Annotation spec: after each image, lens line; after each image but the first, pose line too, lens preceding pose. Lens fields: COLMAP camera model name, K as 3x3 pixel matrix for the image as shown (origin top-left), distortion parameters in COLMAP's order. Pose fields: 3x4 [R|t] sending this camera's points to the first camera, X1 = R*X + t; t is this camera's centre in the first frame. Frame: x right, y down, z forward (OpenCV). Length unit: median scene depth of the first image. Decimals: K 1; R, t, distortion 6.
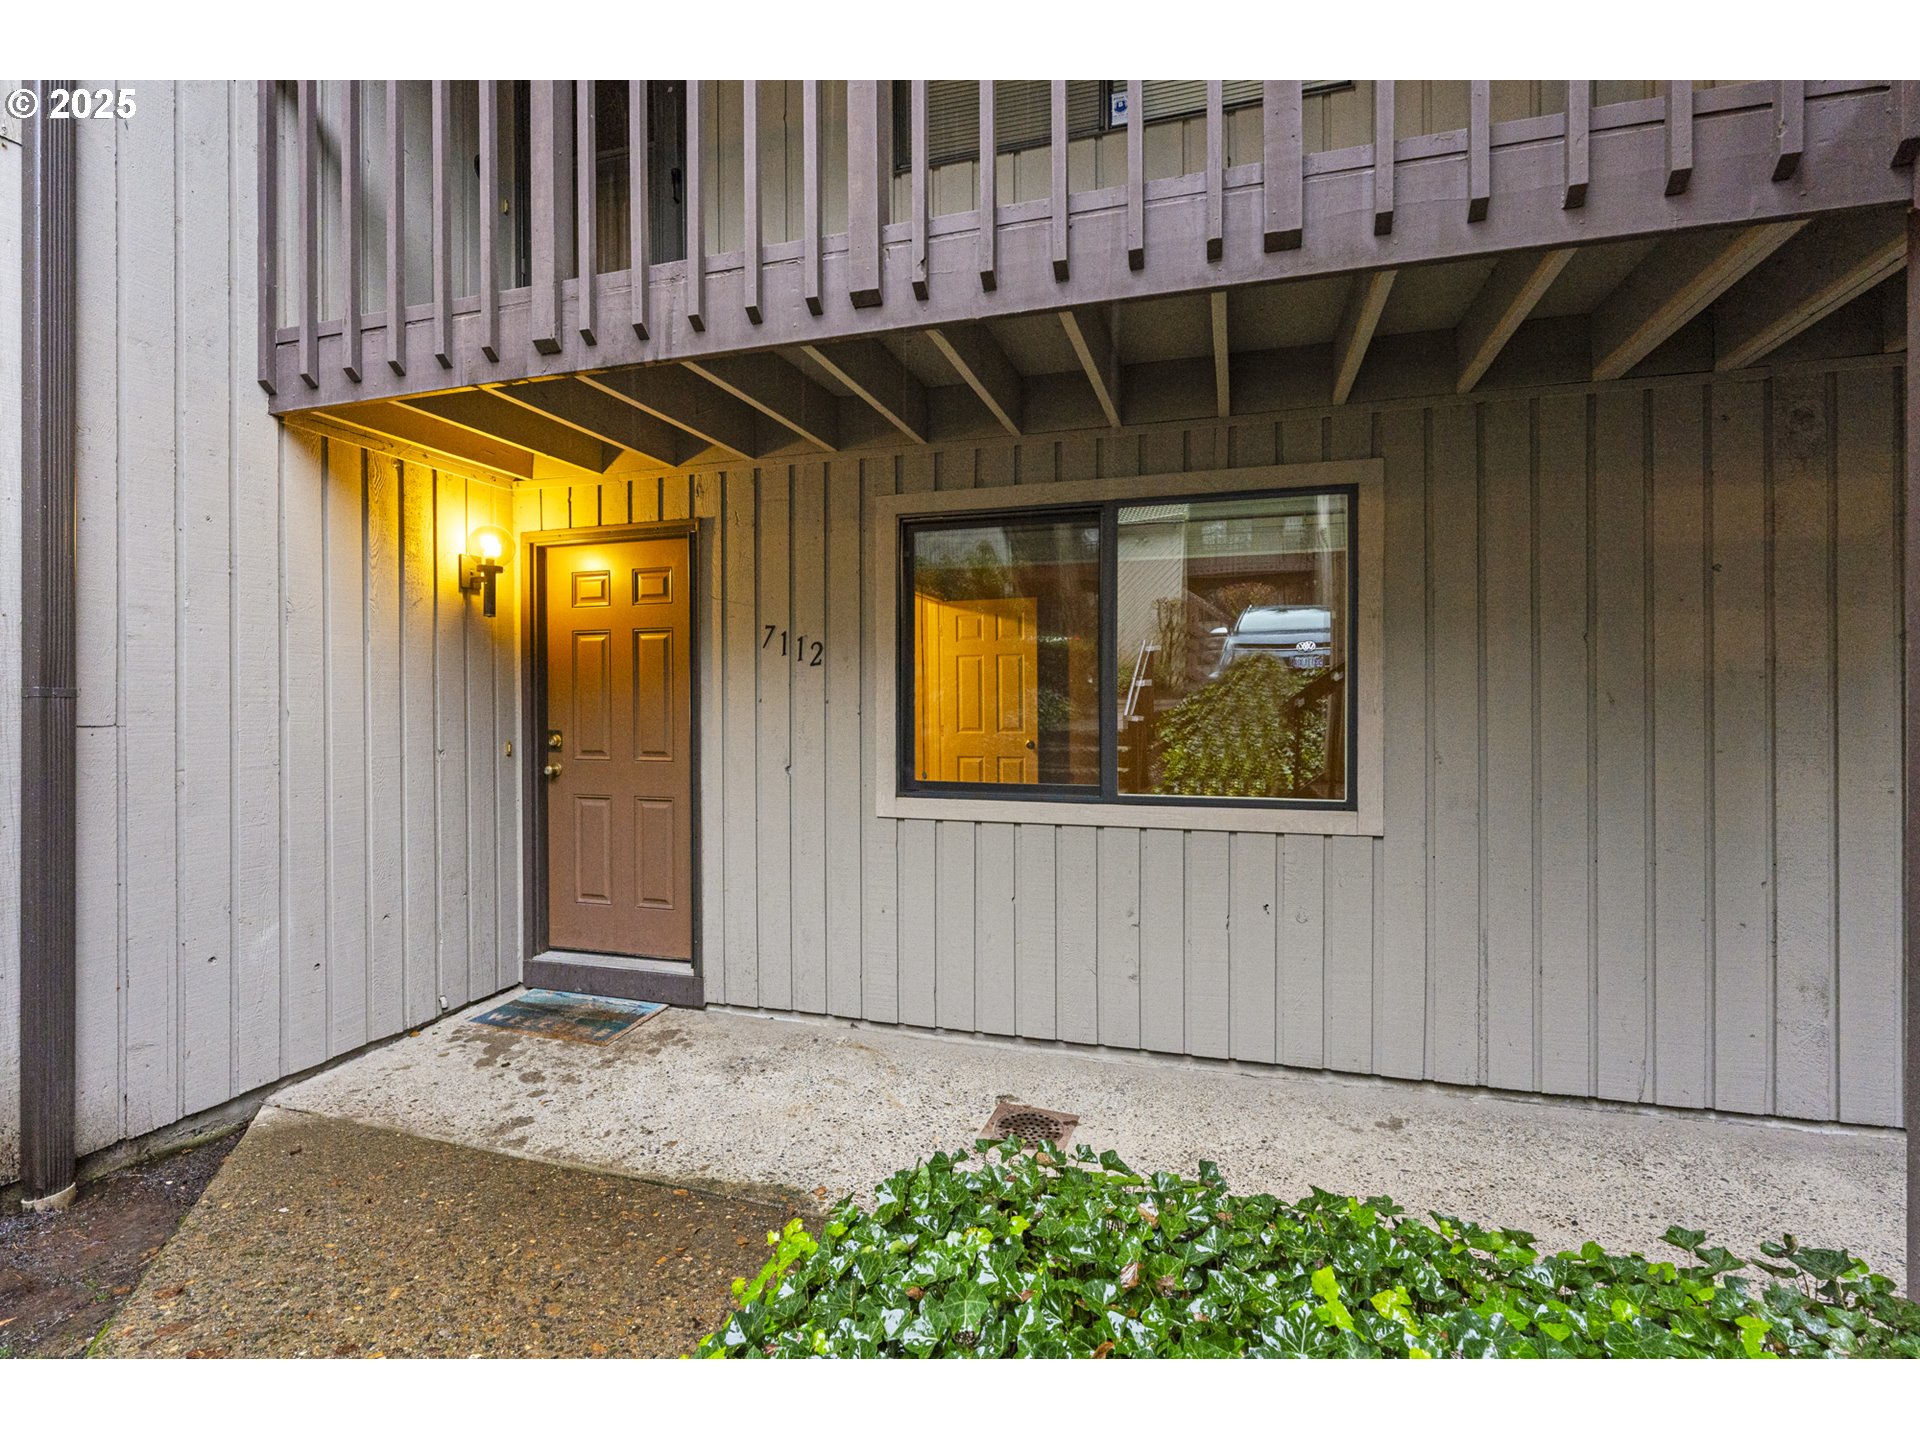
lens RADIAL K [[770.7, 0, 1037.9], [0, 770.7, 711.0], [0, 0, 1]] dist [-0.000755, -0.000126]
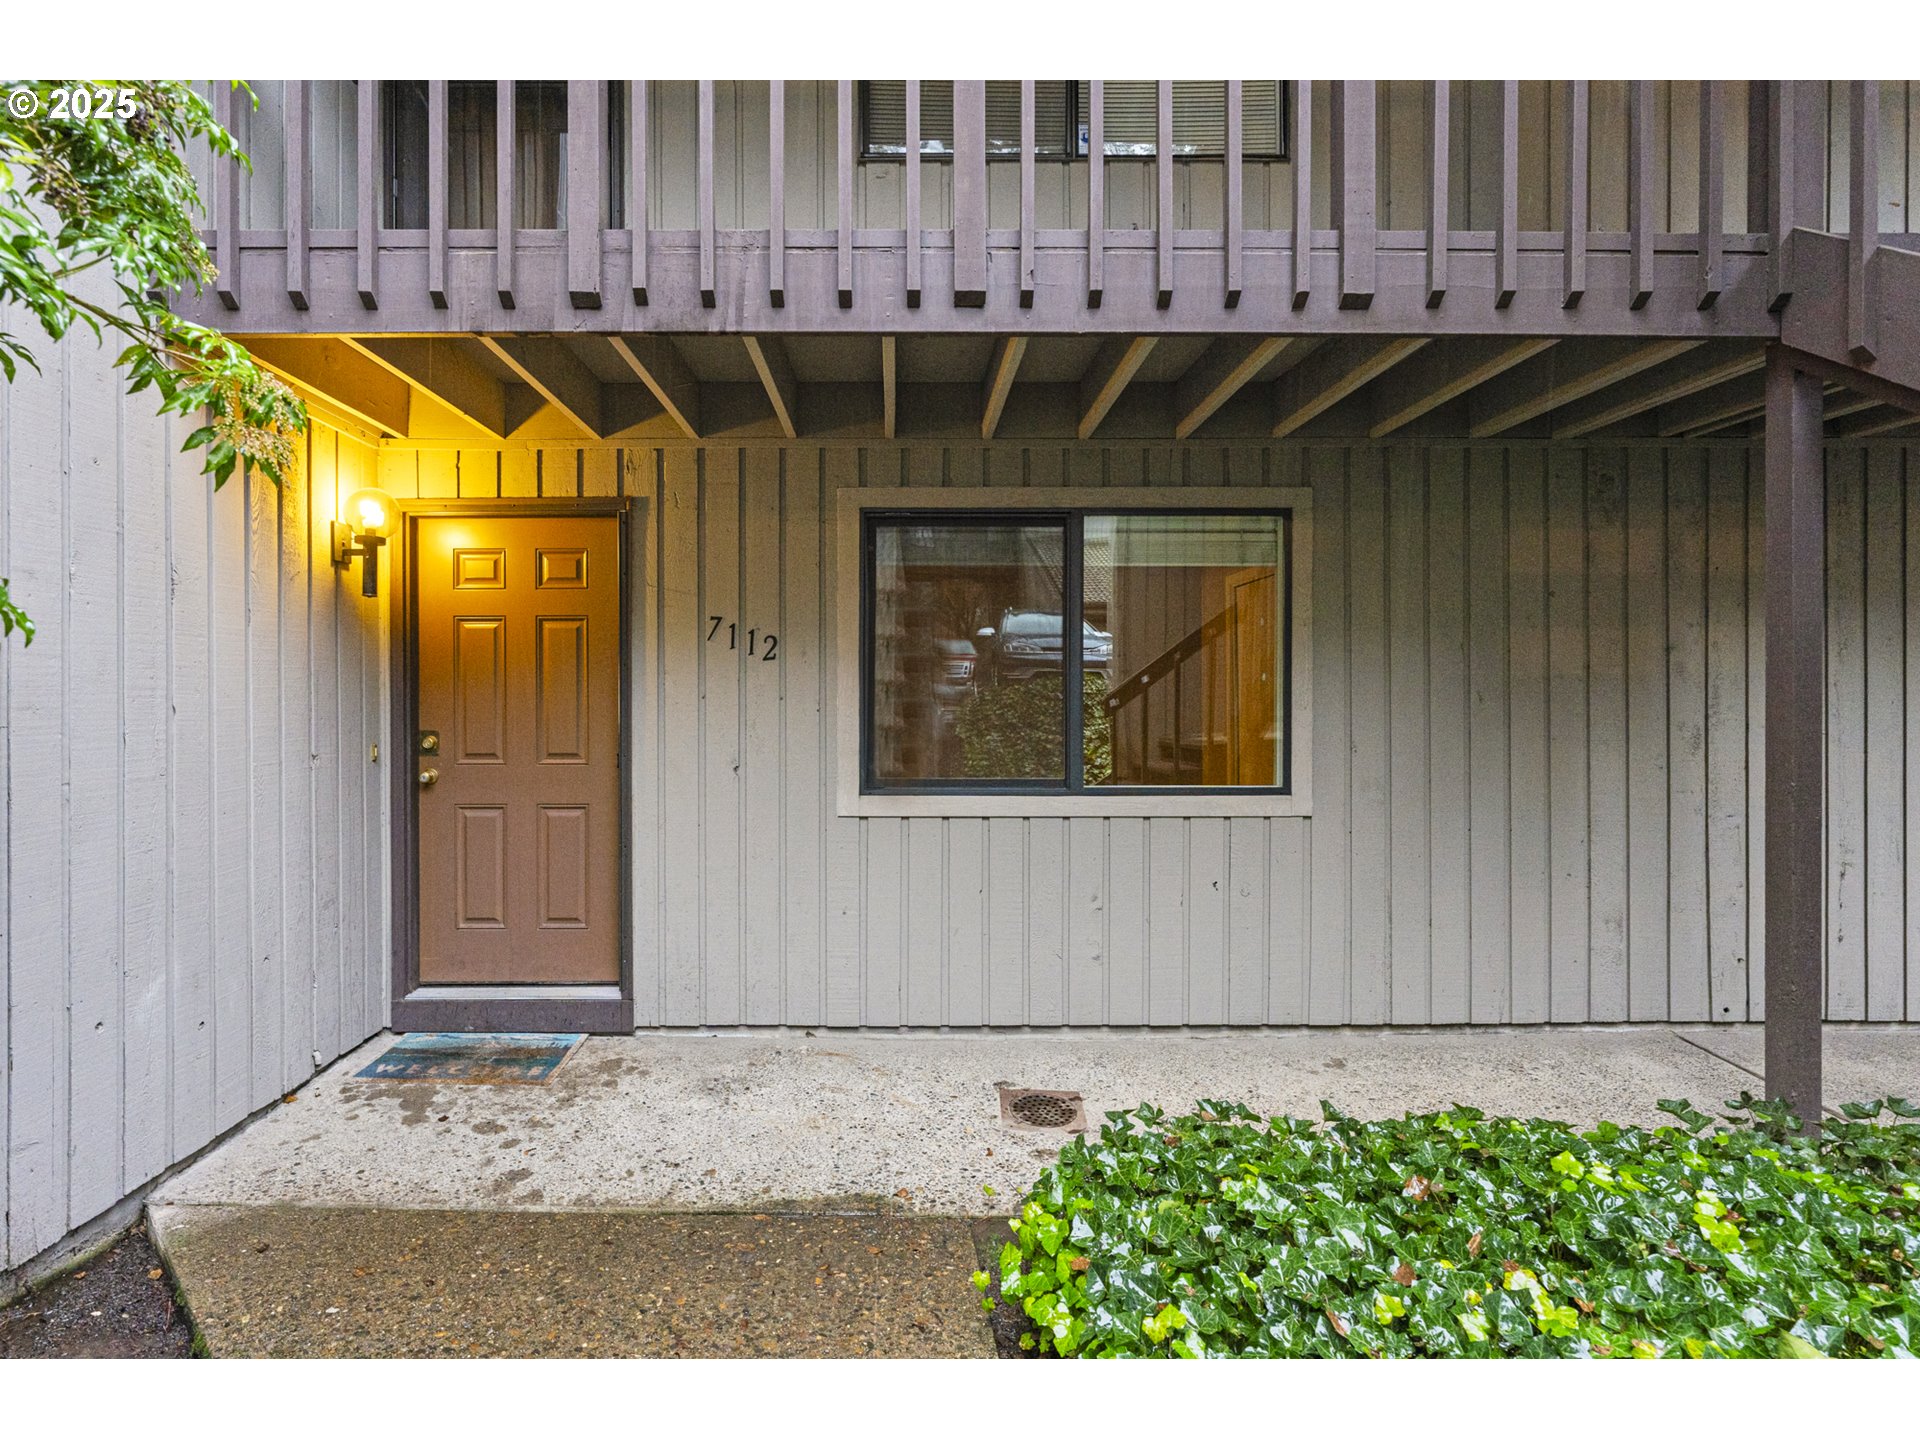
lens RADIAL K [[775.7, 0, 954.7], [0, 775.7, 707.7], [0, 0, 1]] dist [-0.000581, -0.000174]
pose [[0.967150, -0.000614, 0.254204, -0.351240], [0.001189, 0.999997, -0.002112, 0.002513], [-0.254202, 0.002345, 0.967148, 0.015425]]
